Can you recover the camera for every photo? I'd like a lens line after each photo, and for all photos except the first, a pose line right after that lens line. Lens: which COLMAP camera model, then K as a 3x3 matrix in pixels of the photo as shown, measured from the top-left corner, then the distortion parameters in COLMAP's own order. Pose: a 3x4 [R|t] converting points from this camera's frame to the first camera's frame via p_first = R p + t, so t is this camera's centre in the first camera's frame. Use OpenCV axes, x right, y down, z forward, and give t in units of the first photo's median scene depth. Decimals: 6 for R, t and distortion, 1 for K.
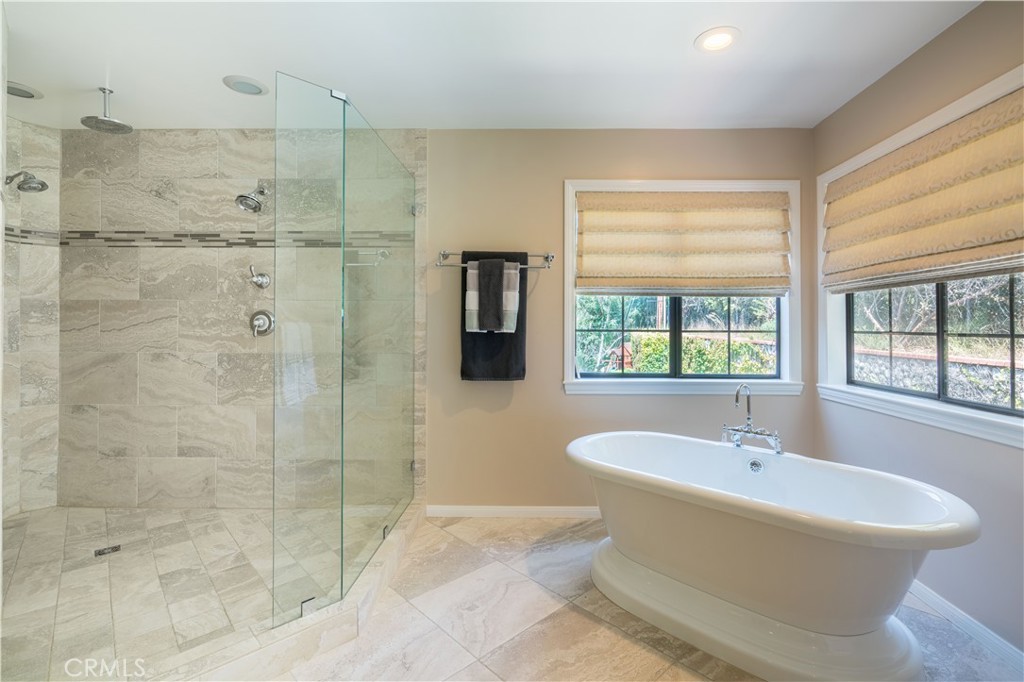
lens RADIAL K [[464.0, 0, 529.9], [0, 464.0, 323.3], [0, 0, 1]] dist [0.000149, -0.000730]
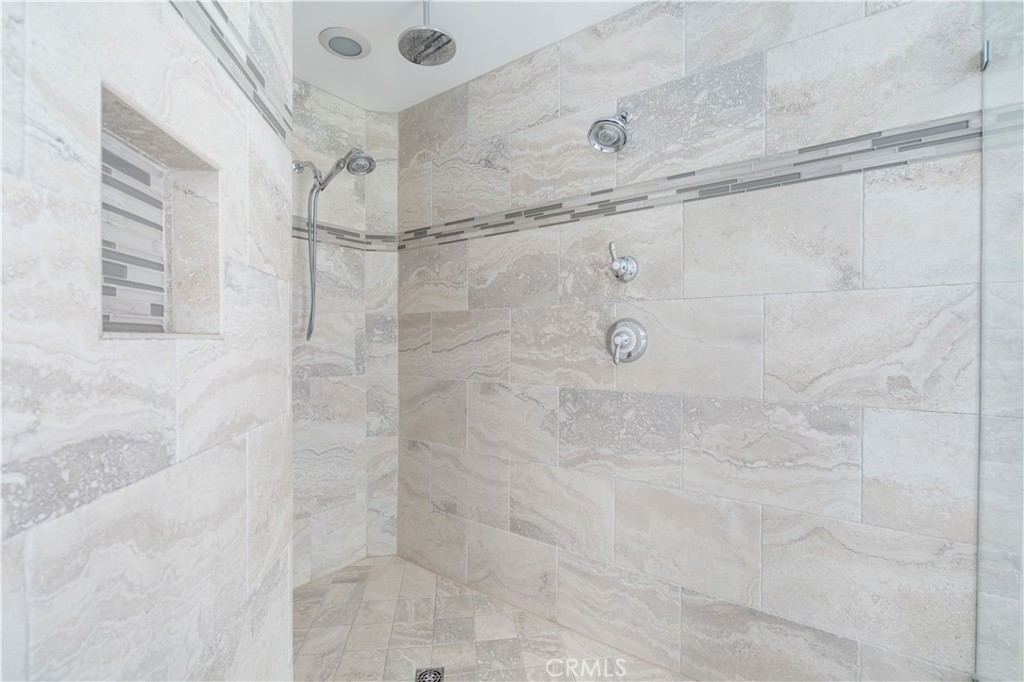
lens RADIAL K [[464.0, 0, 512.1], [0, 464.0, 343.7], [0, 0, 1]] dist [0.000149, -0.000730]
pose [[0.805434, 0.000135, -0.592685, -0.341828], [0.002047, 0.999993, 0.003009, 0.001214], [0.592682, -0.003637, 0.805429, 0.438723]]
